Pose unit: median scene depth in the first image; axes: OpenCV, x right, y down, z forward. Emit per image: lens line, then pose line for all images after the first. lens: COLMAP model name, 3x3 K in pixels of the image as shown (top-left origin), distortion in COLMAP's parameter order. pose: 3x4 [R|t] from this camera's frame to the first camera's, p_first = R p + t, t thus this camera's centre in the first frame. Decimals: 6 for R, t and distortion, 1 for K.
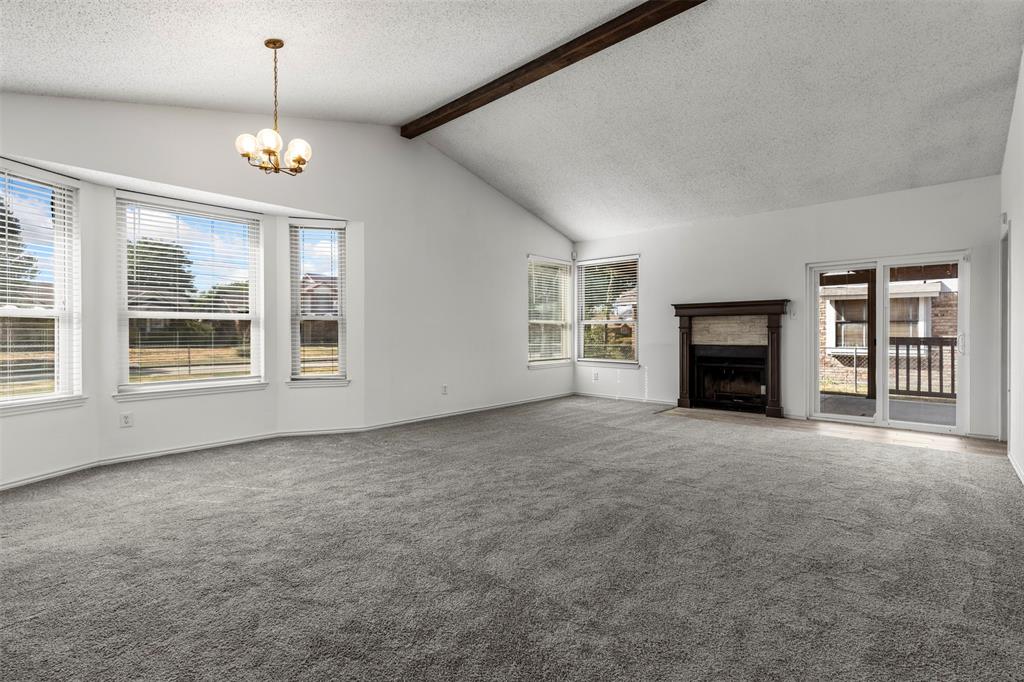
lens RADIAL K [[472.0, 0, 507.7], [0, 472.0, 338.6], [0, 0, 1]] dist [0.001092, 0.000148]
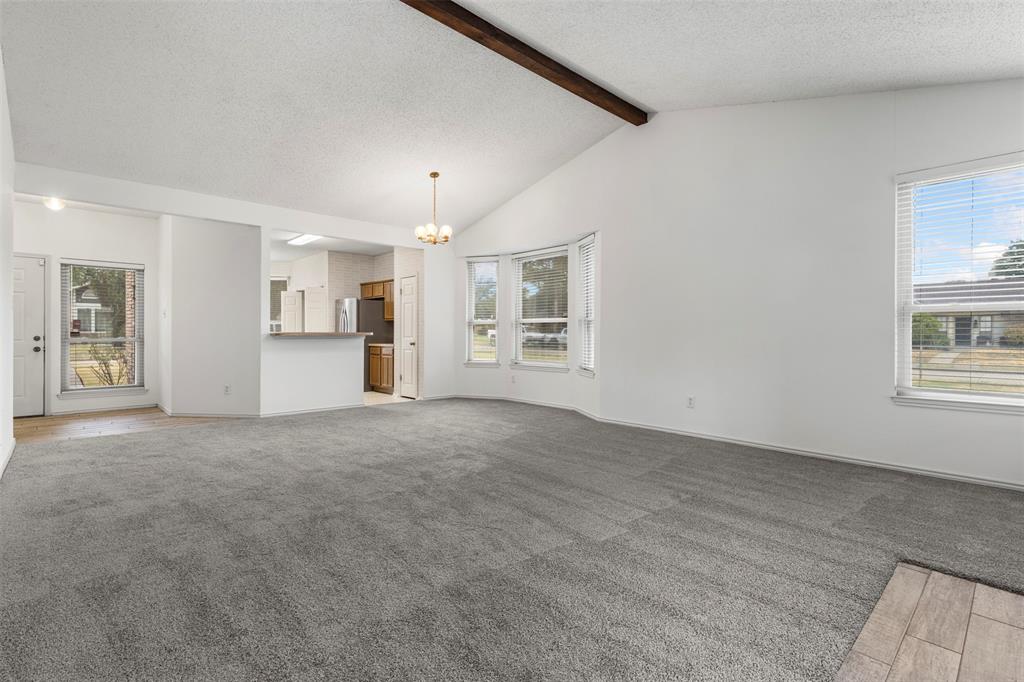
lens RADIAL K [[491.3, 0, 514.3], [0, 491.3, 338.6], [0, 0, 1]] dist [0.000530, 0.000009]
pose [[0.887993, 0.008523, -0.459777, 0.400929], [-0.009966, 0.999950, -0.000712, 0.005396], [0.459748, 0.005214, 0.888034, -0.330411]]
